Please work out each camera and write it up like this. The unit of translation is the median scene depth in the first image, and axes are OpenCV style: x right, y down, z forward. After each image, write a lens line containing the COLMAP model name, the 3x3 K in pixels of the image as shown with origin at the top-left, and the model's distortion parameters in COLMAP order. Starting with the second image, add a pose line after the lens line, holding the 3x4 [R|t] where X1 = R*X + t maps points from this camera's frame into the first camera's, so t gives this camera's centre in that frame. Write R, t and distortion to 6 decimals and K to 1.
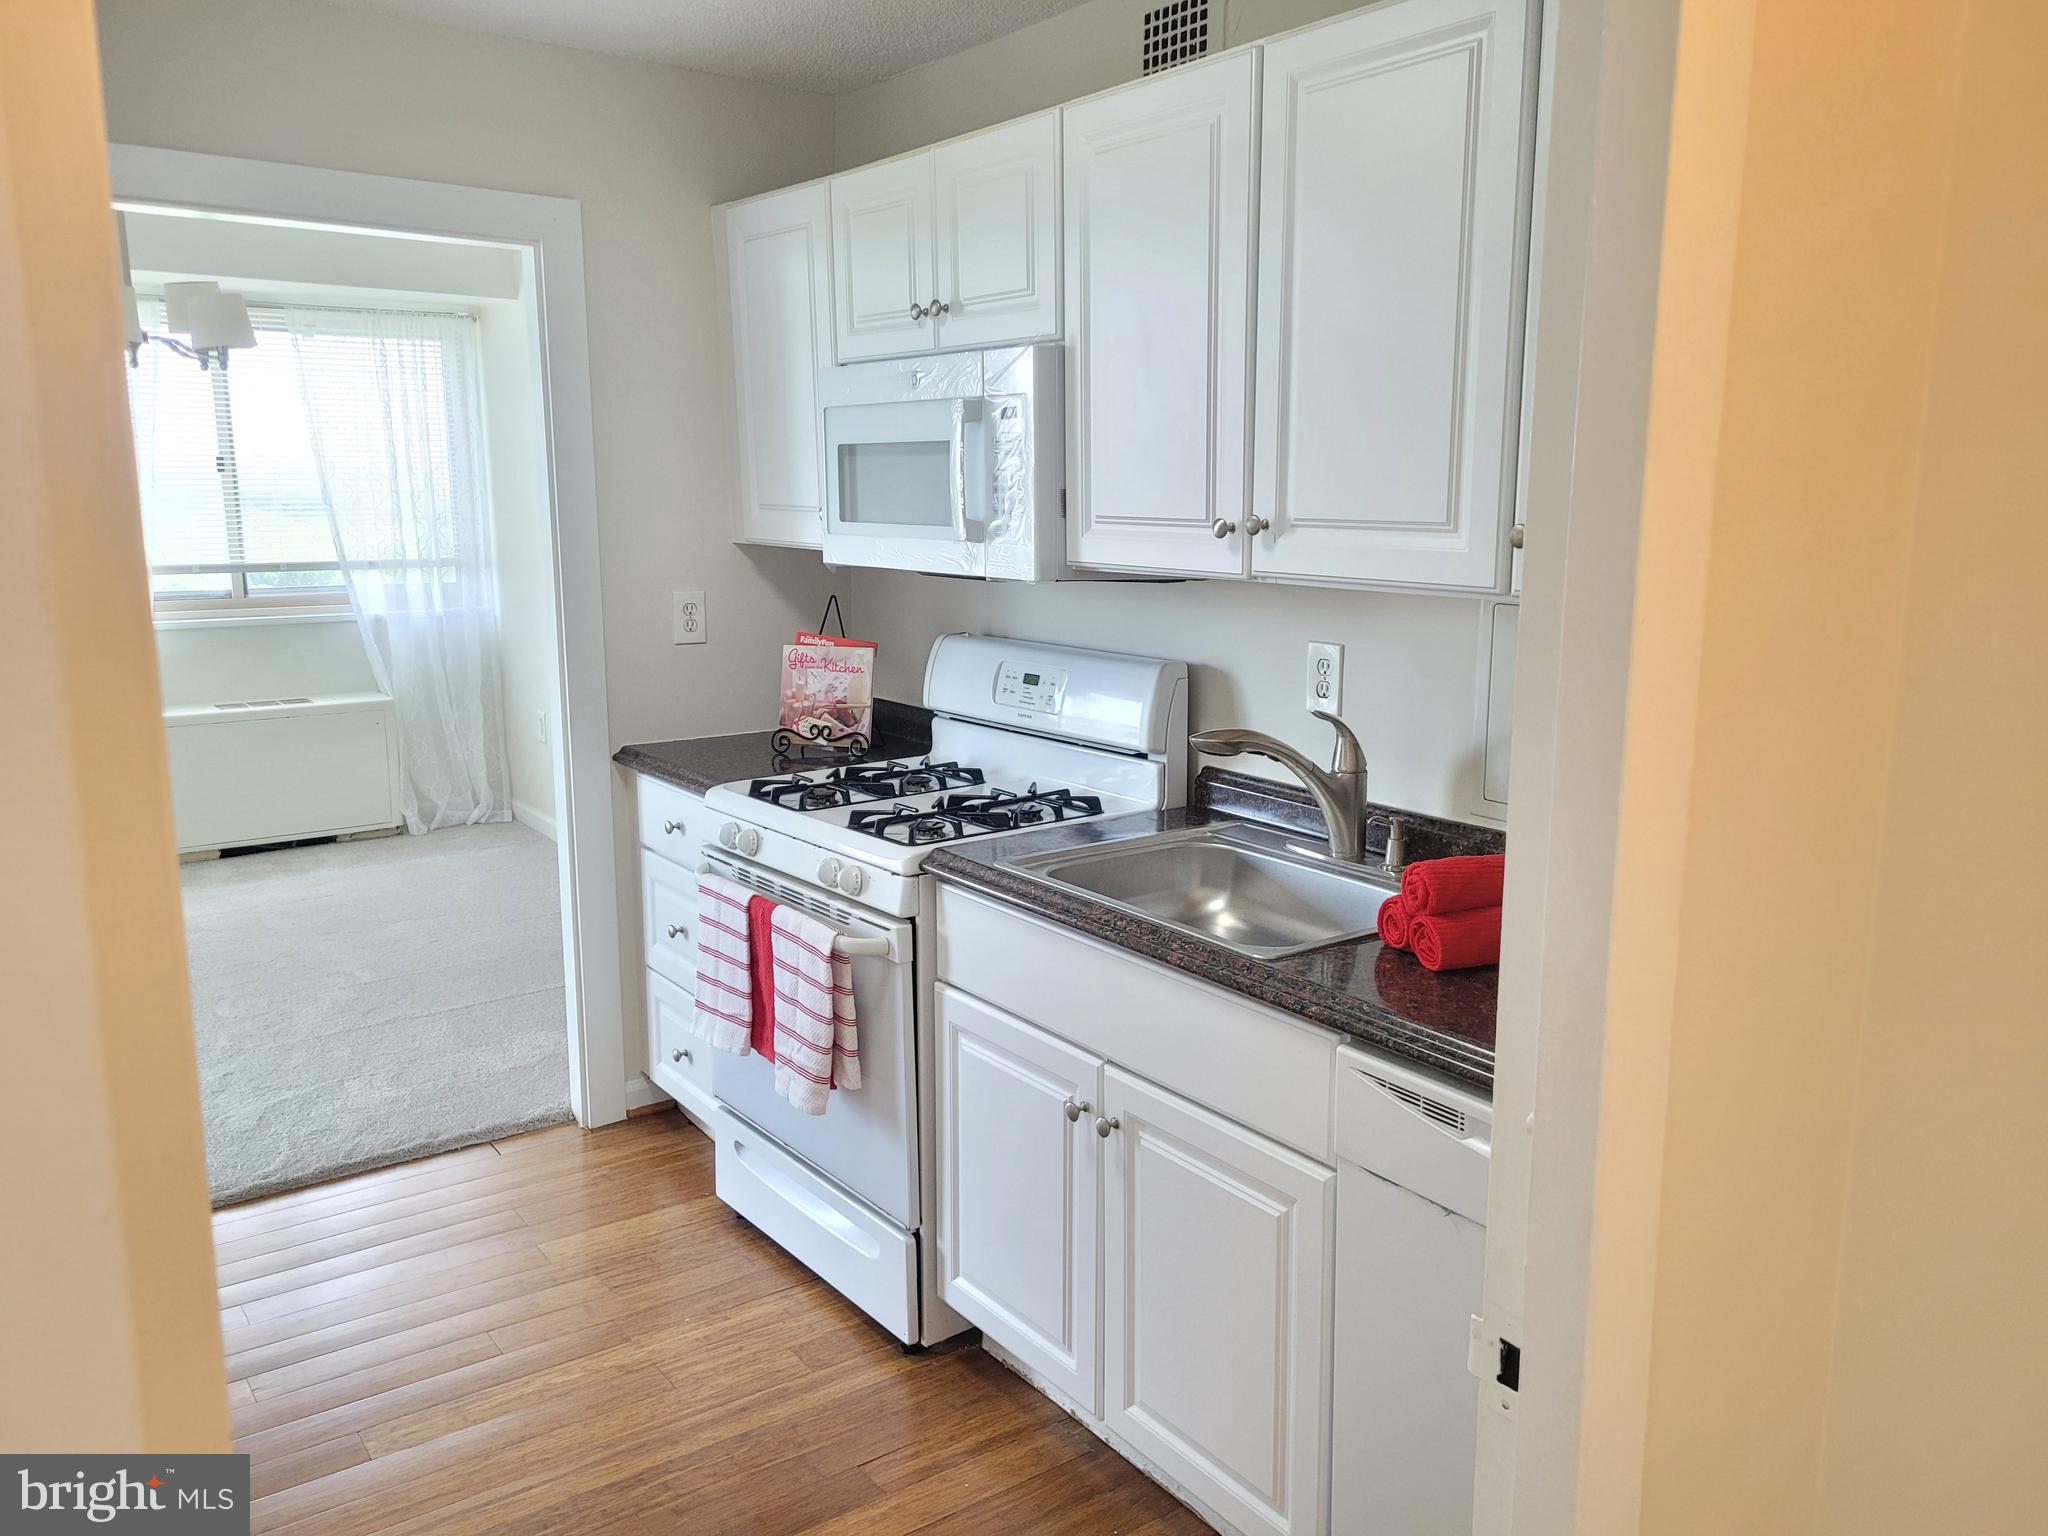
lens RADIAL K [[1533.4, 0, 1070.6], [0, 1533.4, 763.9], [0, 0, 1]] dist [0.040904, -0.046507]
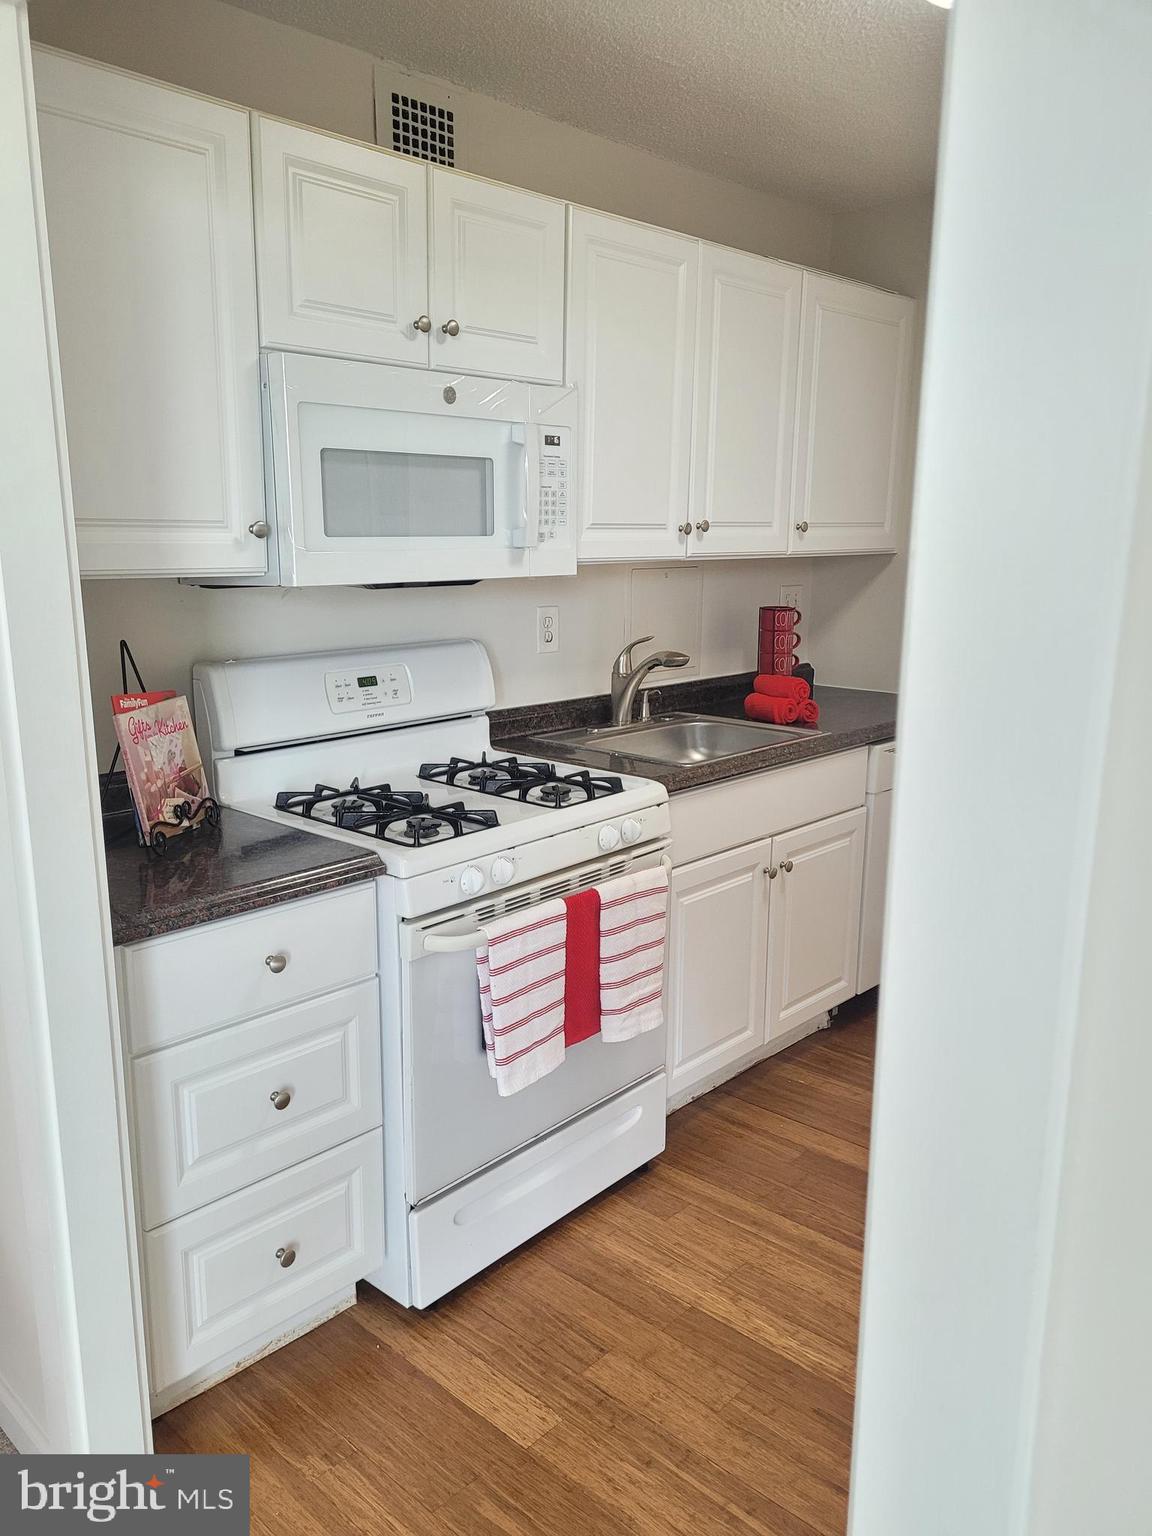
lens RADIAL K [[1136.5, 0, 575.9], [0, 1136.5, 789.9], [0, 0, 1]] dist [0.044759, -0.044723]
pose [[-0.155247, -0.226893, 0.961467, -0.747506], [0.177584, 0.951002, 0.253098, -0.142464], [-0.971783, 0.210034, -0.107348, 0.857509]]
